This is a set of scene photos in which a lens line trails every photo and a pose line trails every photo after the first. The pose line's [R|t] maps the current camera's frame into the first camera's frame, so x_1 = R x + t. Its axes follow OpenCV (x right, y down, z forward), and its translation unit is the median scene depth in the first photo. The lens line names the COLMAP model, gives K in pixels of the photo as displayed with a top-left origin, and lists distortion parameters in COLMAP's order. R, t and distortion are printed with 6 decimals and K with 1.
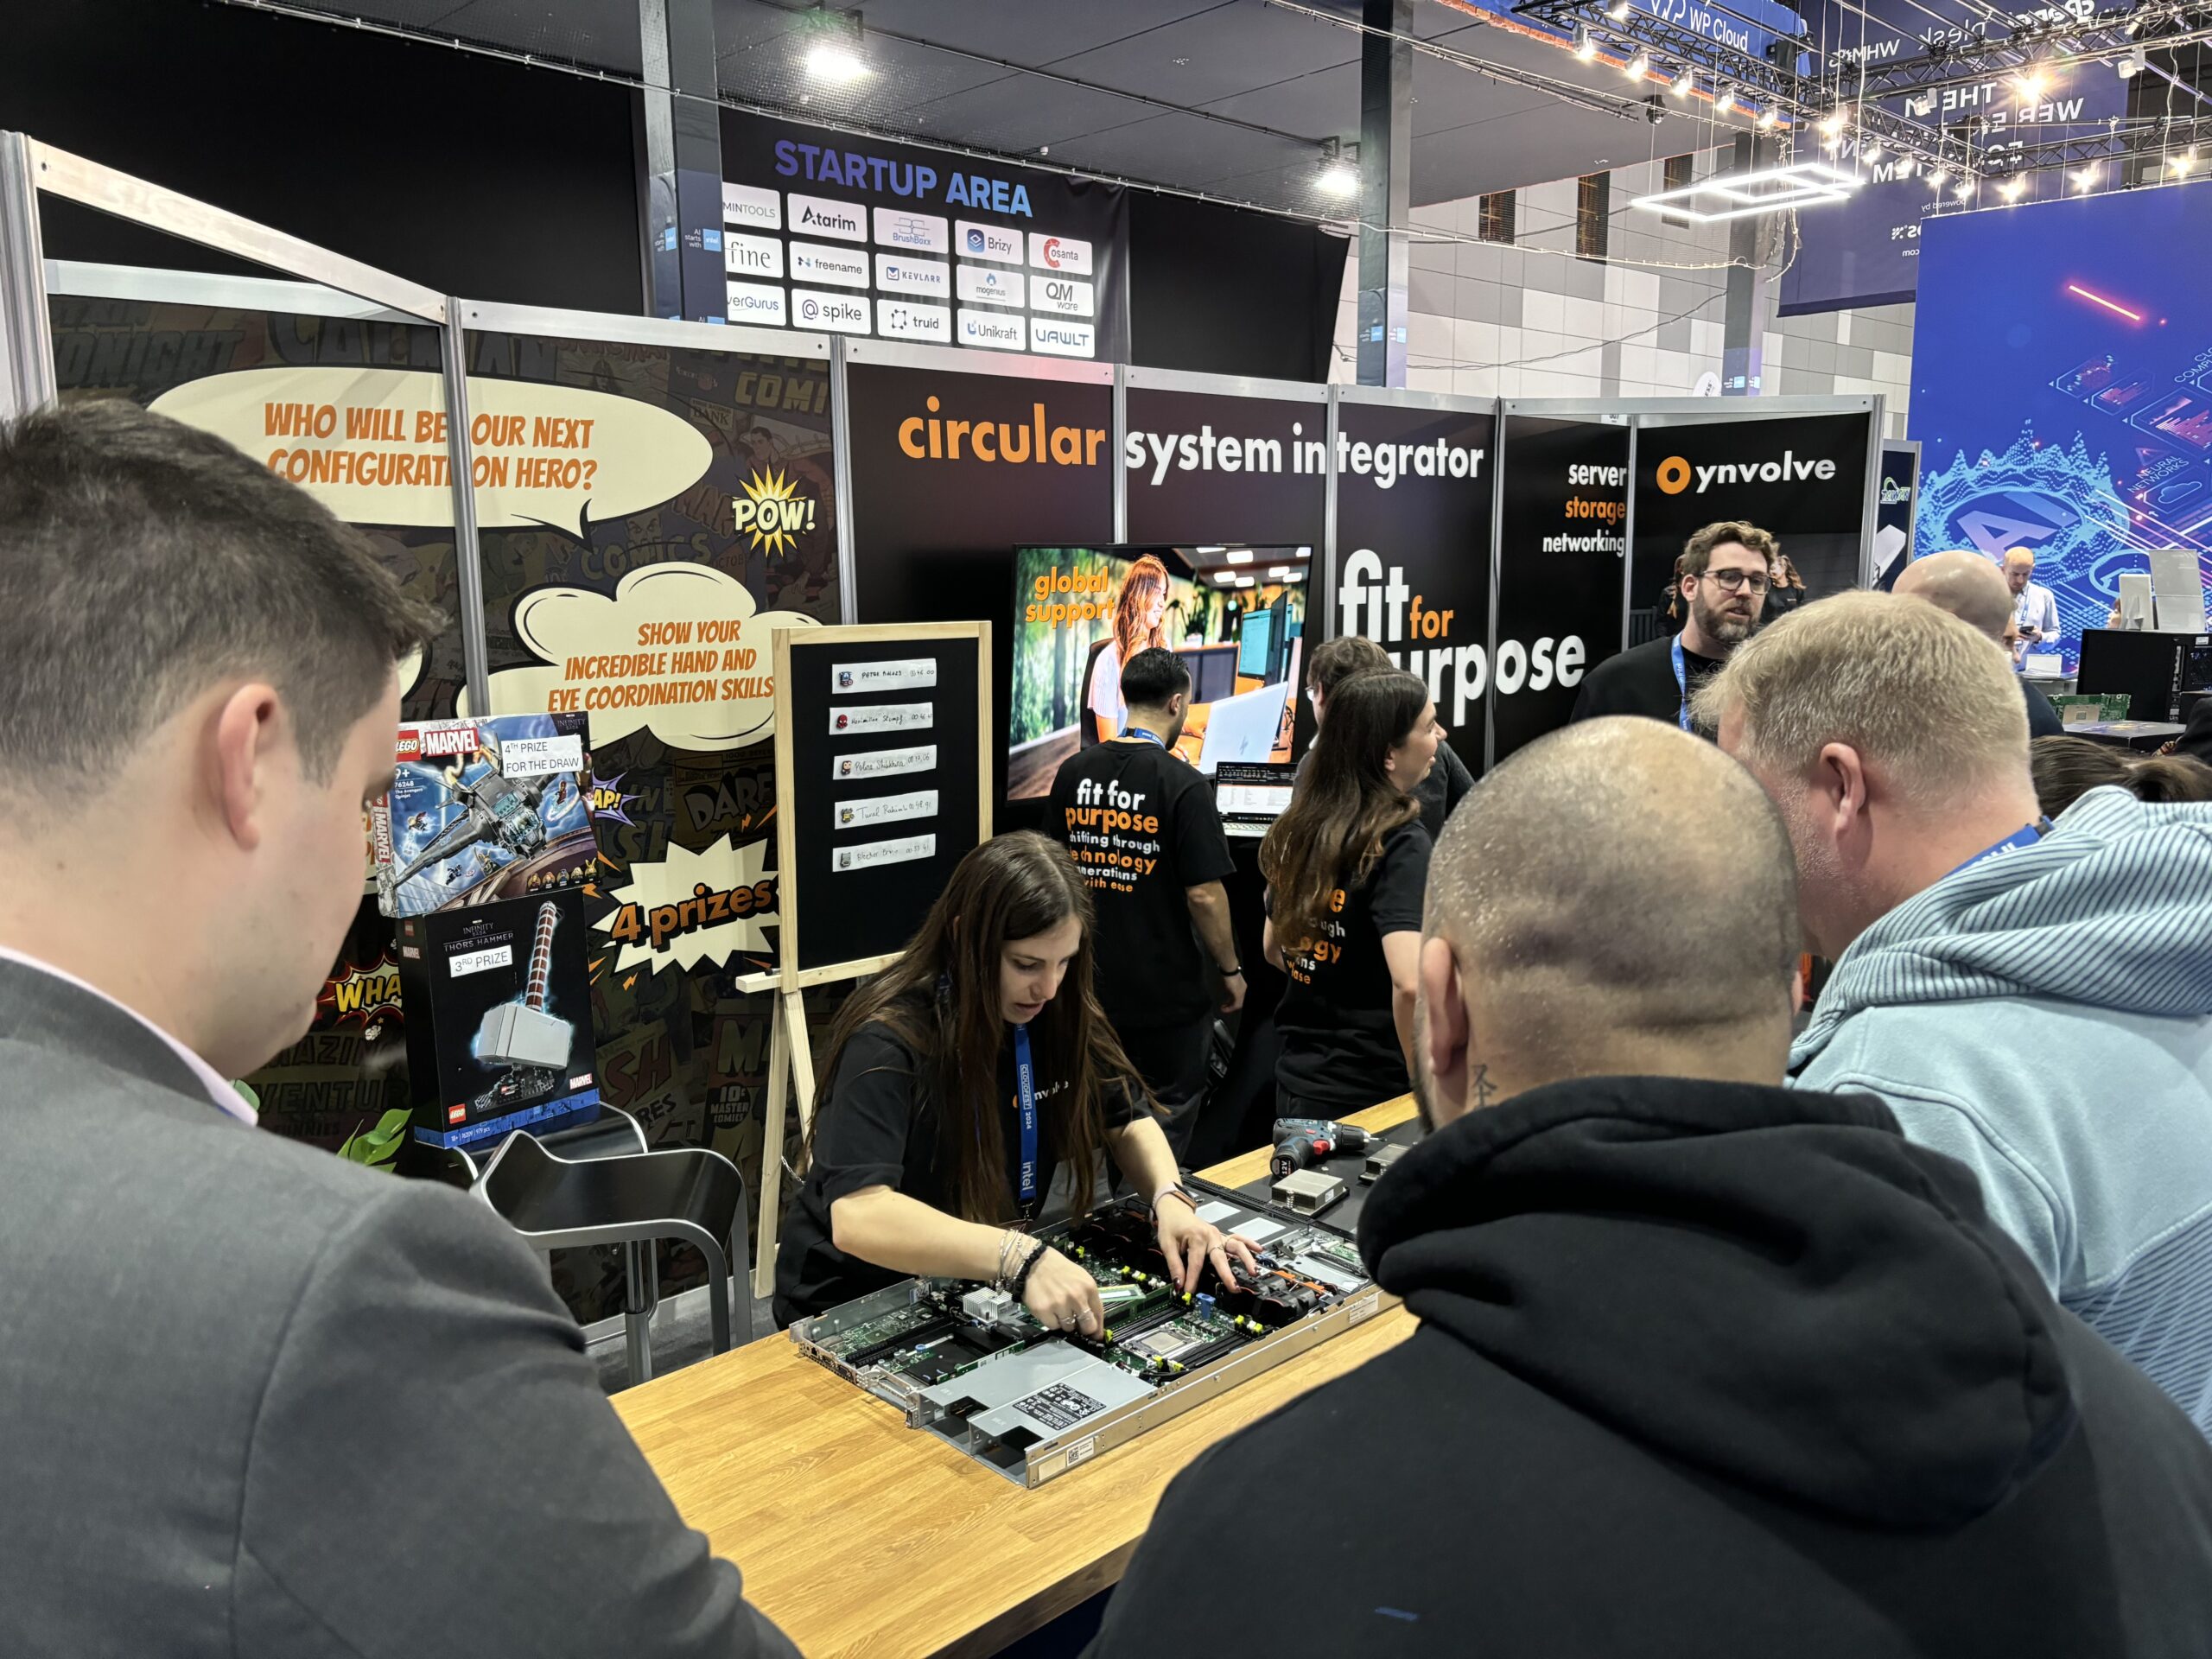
lens RADIAL K [[1662.7, 0, 1105.0], [0, 1662.7, 849.9], [0, 0, 1]] dist [0.038900, -0.042632]
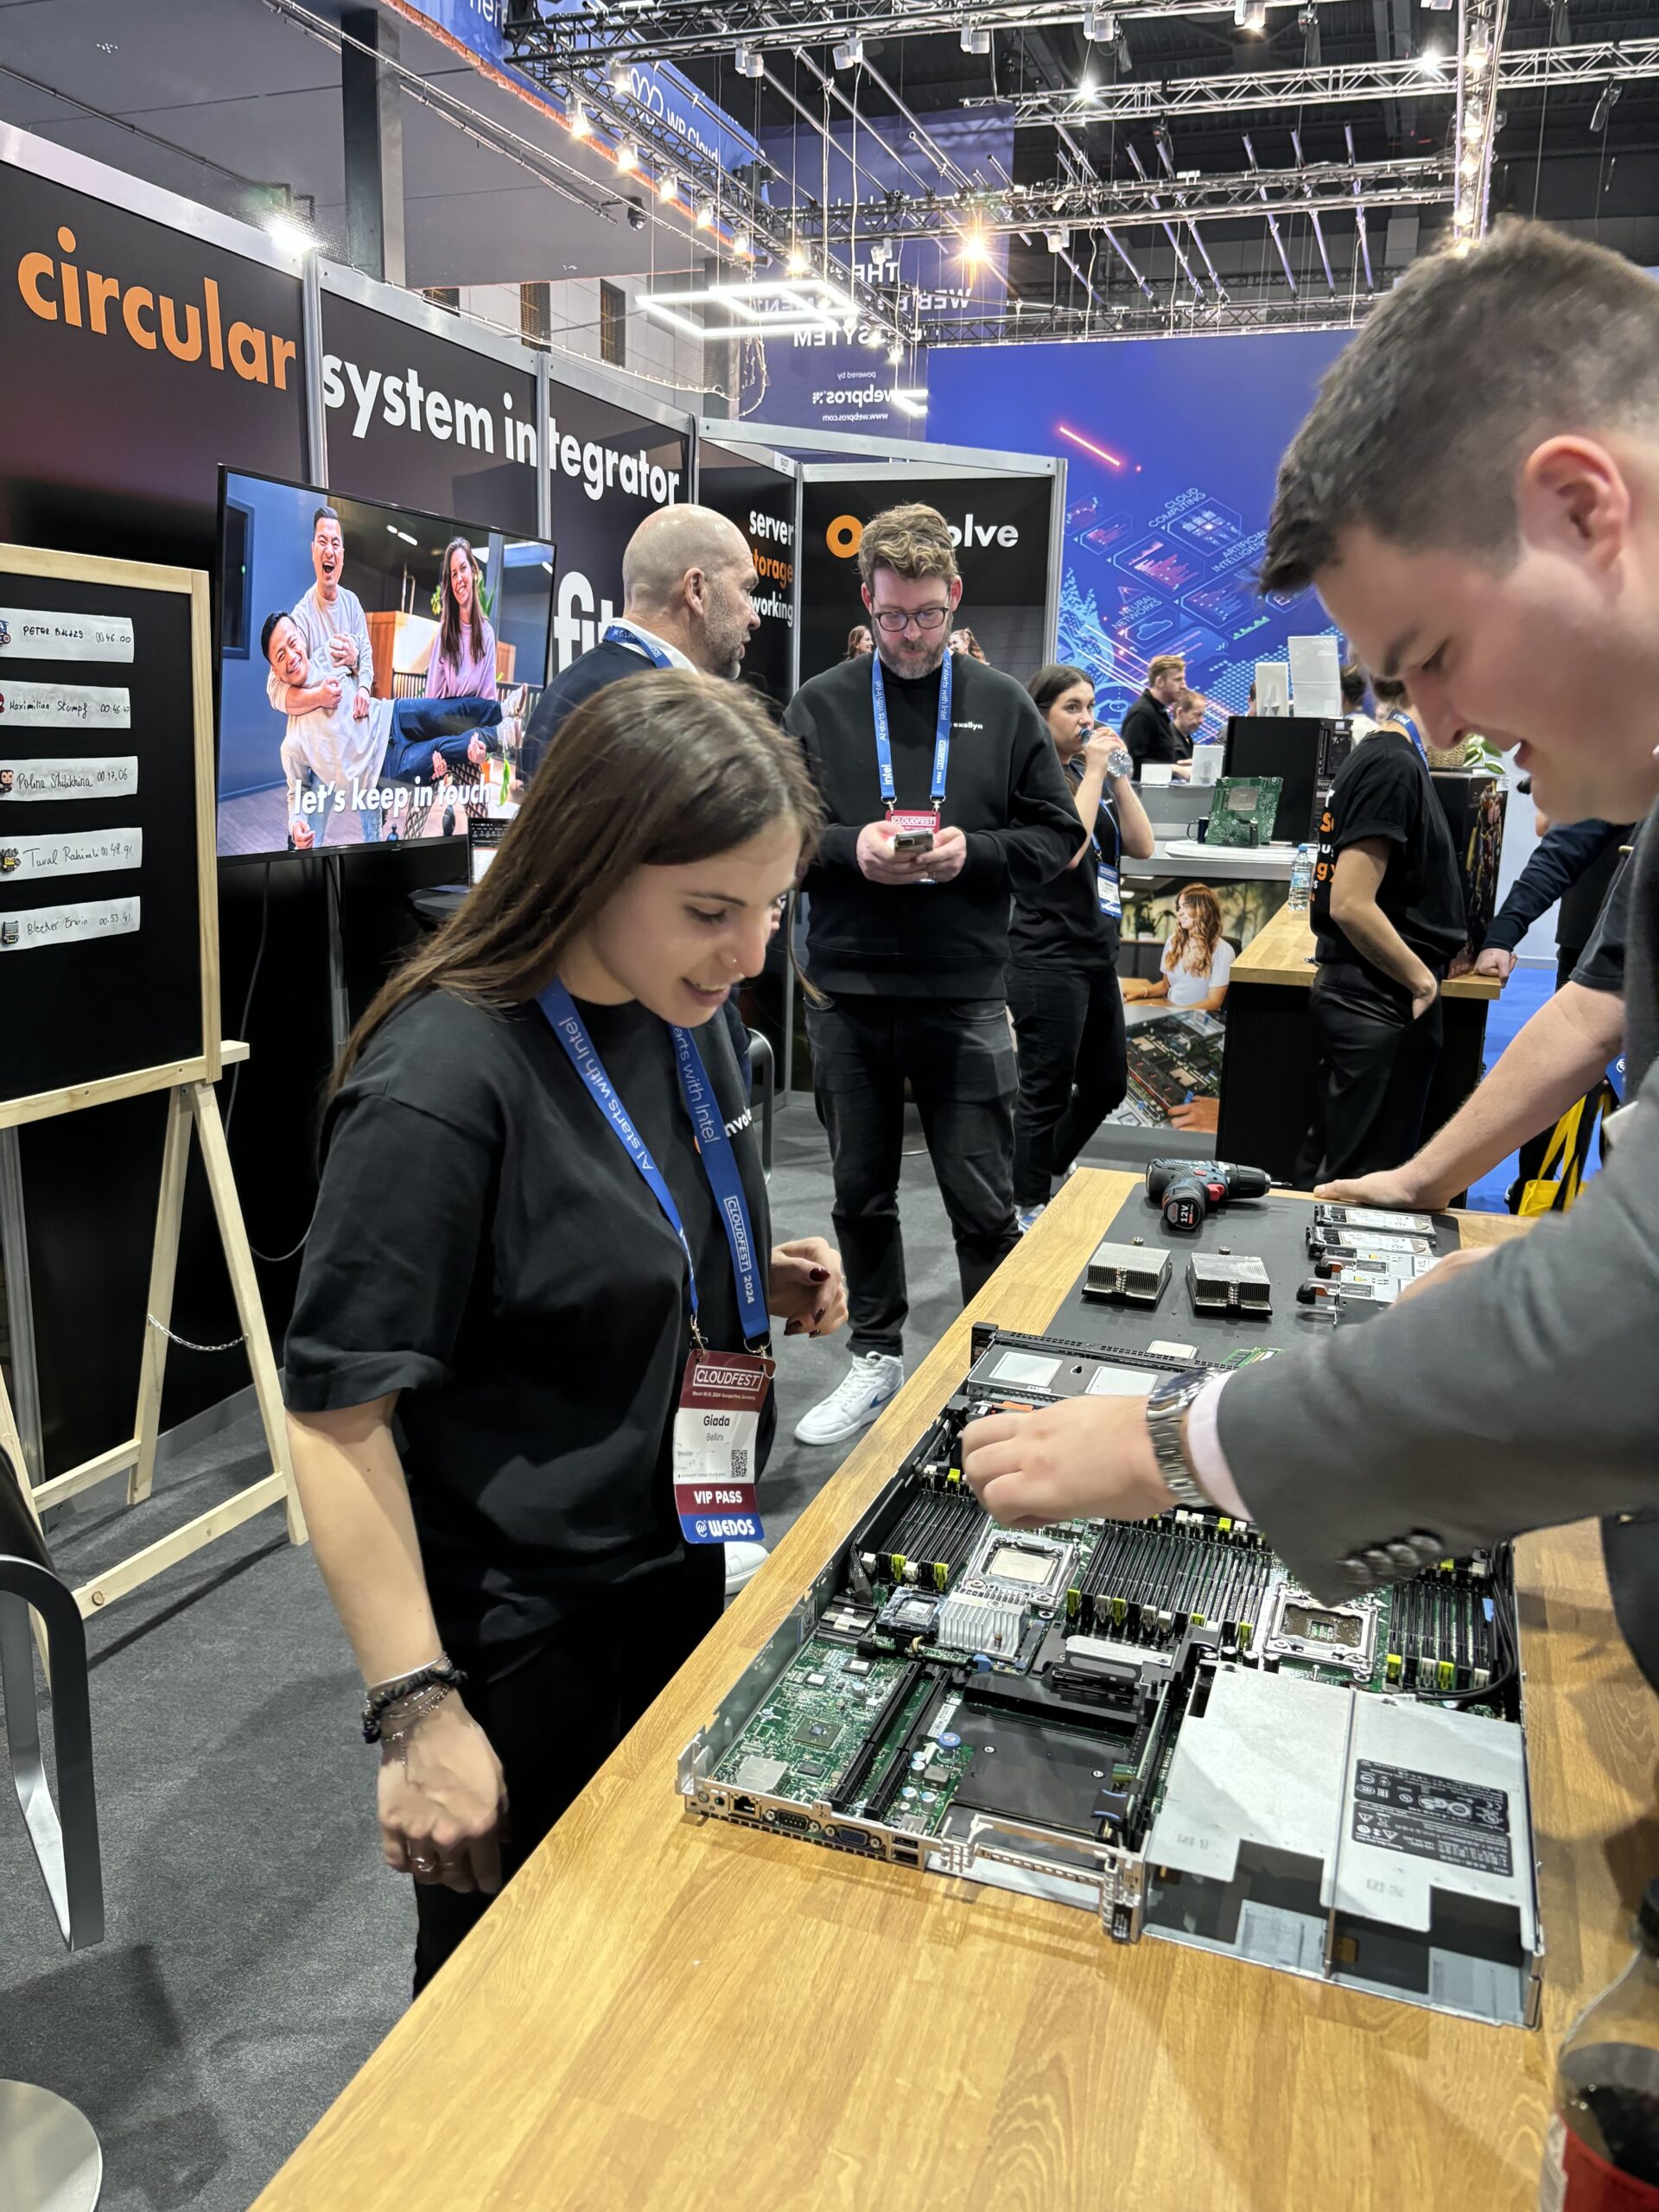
lens RADIAL K [[1662.7, 0, 822.4], [0, 1662.7, 1099.2], [0, 0, 1]] dist [0.038900, -0.042632]
pose [[0.890630, -0.065576, 0.449975, -0.134785], [0.041831, 0.997166, 0.062523, 0.033232], [-0.452800, -0.036862, 0.890850, 0.234250]]
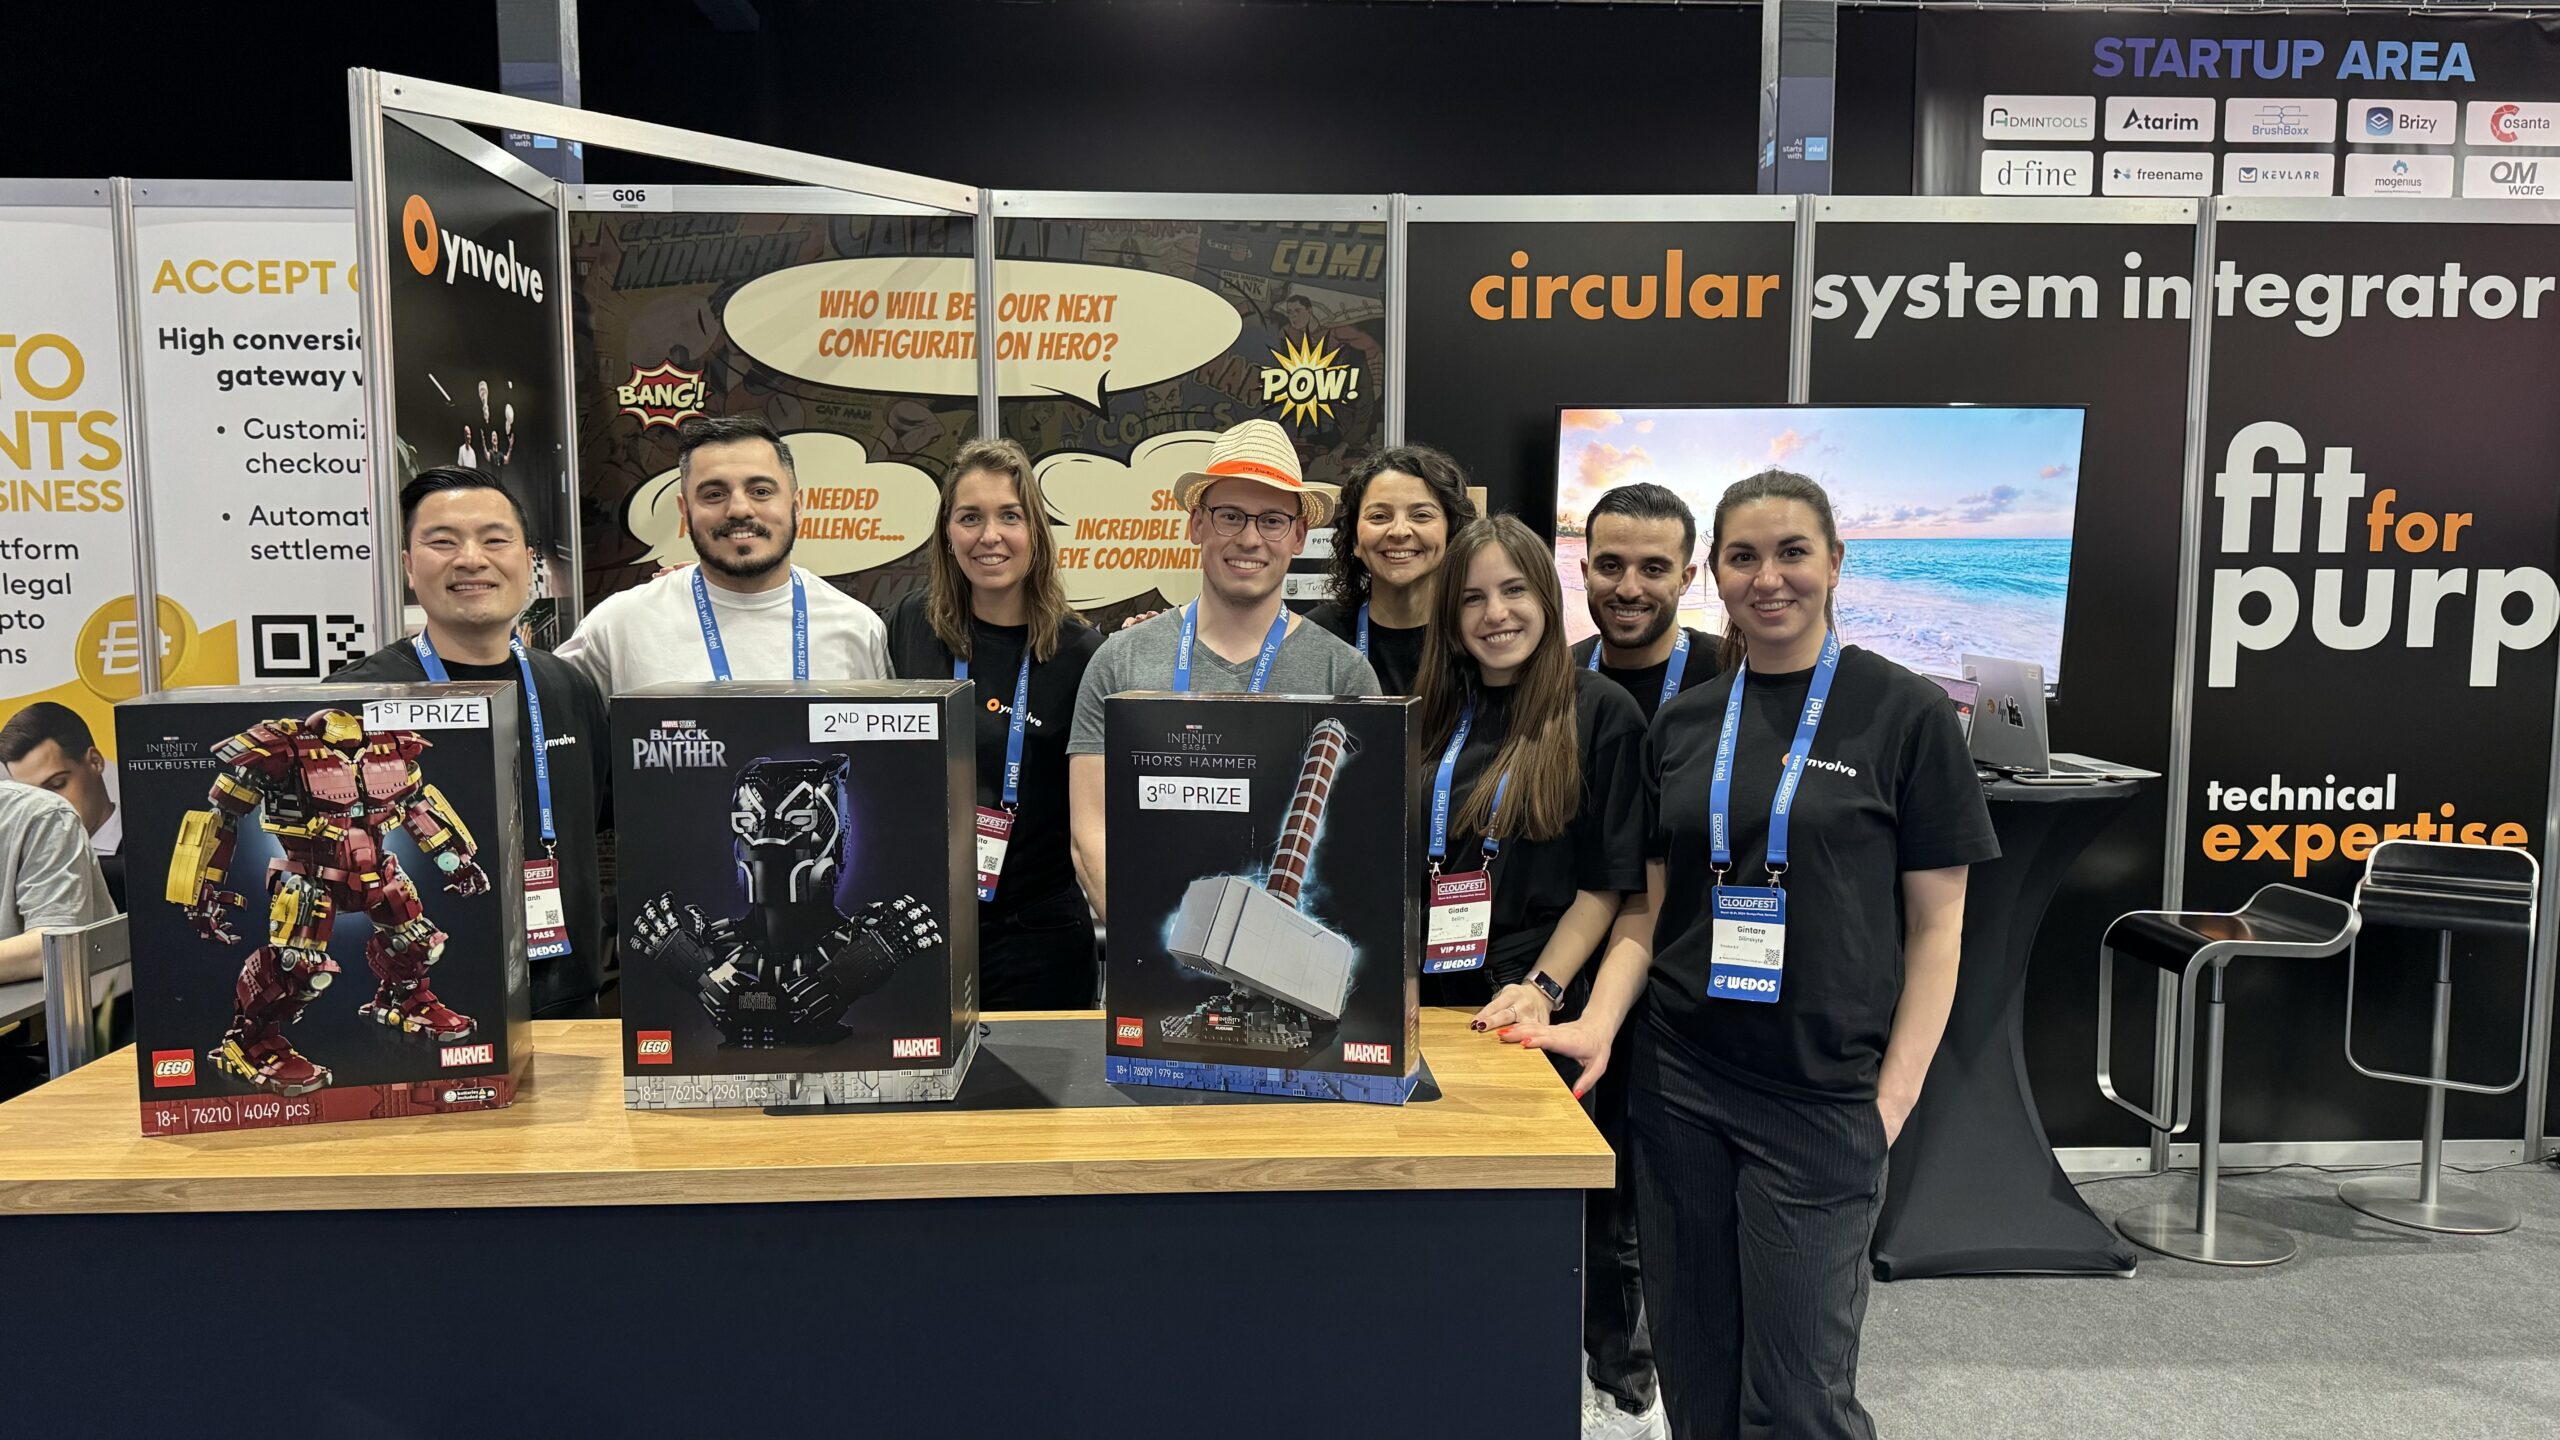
lens RADIAL K [[1744.2, 0, 1278.0], [0, 1744.2, 751.3], [0, 0, 1]] dist [0.060488, -0.066676]
pose [[0.754585, 0.085046, -0.650668, 0.377141], [-0.121026, 0.992593, -0.010618, 0.020081], [0.644945, 0.086759, 0.759288, 0.187723]]
